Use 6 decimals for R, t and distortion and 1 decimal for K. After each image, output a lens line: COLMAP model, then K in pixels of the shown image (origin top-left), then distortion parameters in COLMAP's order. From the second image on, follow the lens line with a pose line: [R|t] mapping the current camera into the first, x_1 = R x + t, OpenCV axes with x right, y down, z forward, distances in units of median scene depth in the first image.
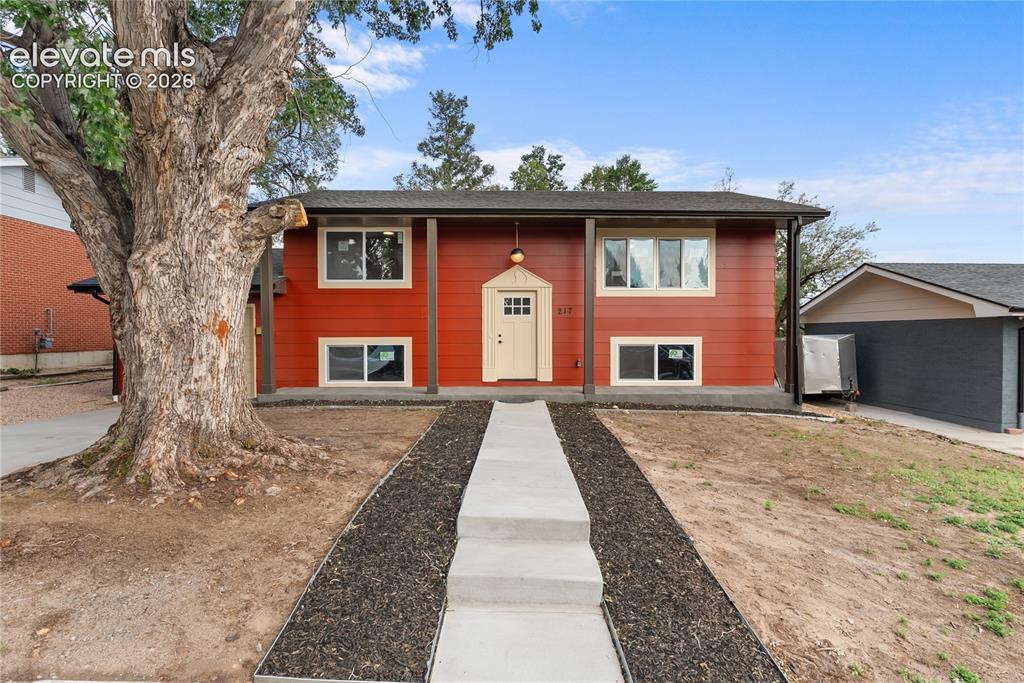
lens RADIAL K [[522.6, 0, 509.0], [0, 522.6, 339.3], [0, 0, 1]] dist [-0.006489, 0.000632]
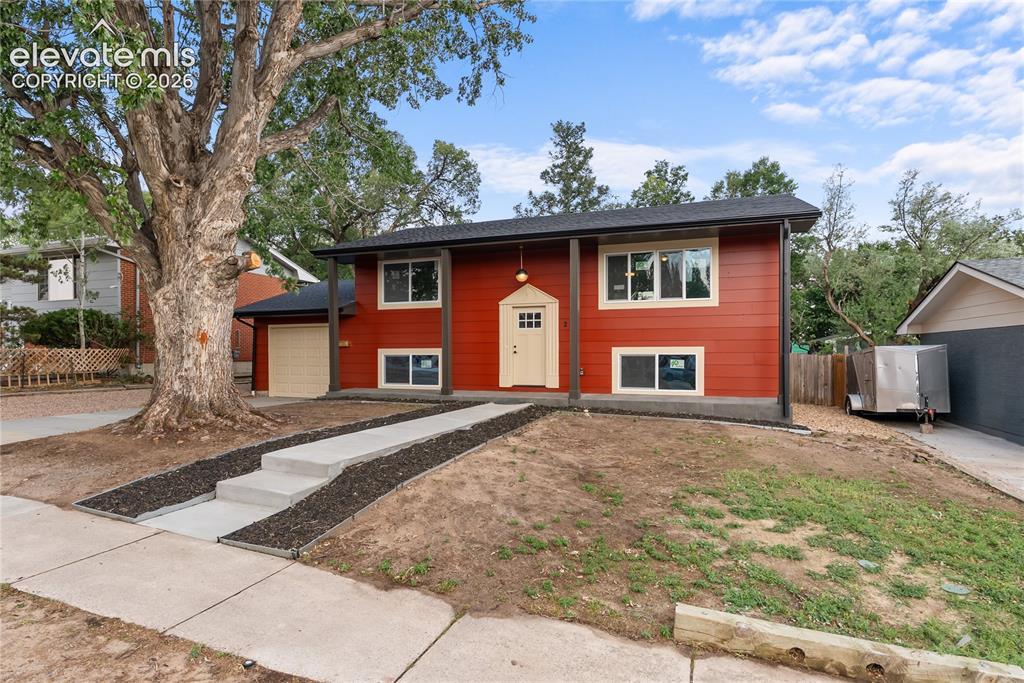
lens RADIAL K [[522.6, 0, 514.1], [0, 522.6, 350.5], [0, 0, 1]] dist [-0.006489, 0.000632]
pose [[0.937385, -0.002720, -0.348285, 0.377346], [-0.001992, 0.999911, -0.013171, 0.016015], [0.348290, 0.013041, 0.937296, -0.061947]]
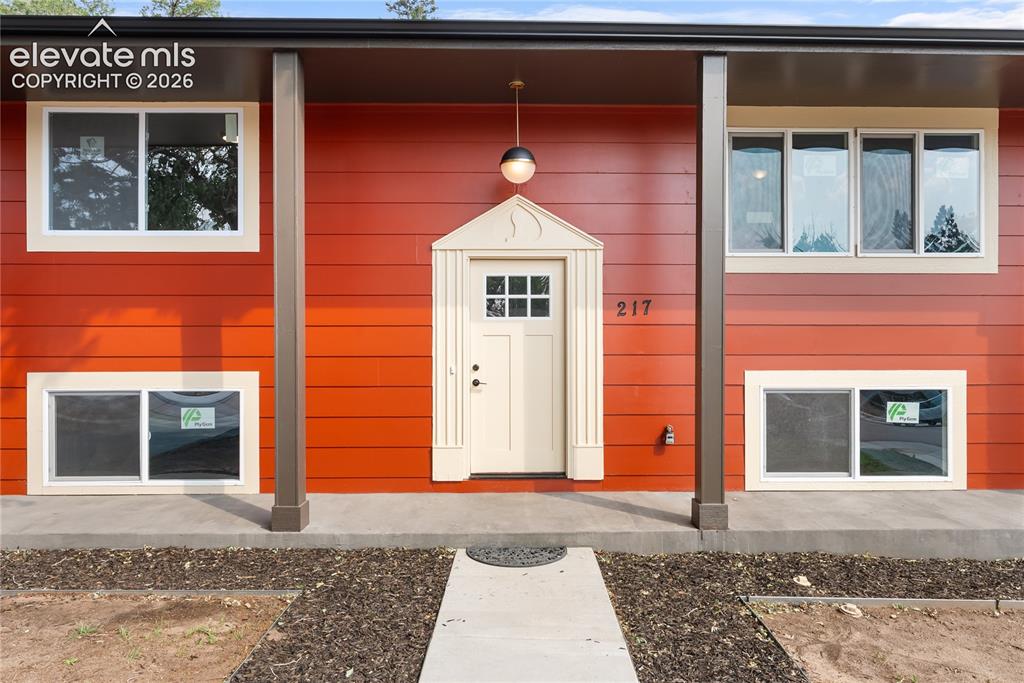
lens RADIAL K [[667.8, 0, 513.8], [0, 667.8, 347.3], [0, 0, 1]] dist [-0.002619, -0.002529]
pose [[0.999956, -0.000070, 0.009411, 0.007683], [0.000152, 0.999963, -0.008642, -0.018759], [-0.009410, 0.008643, 0.999918, 0.477784]]
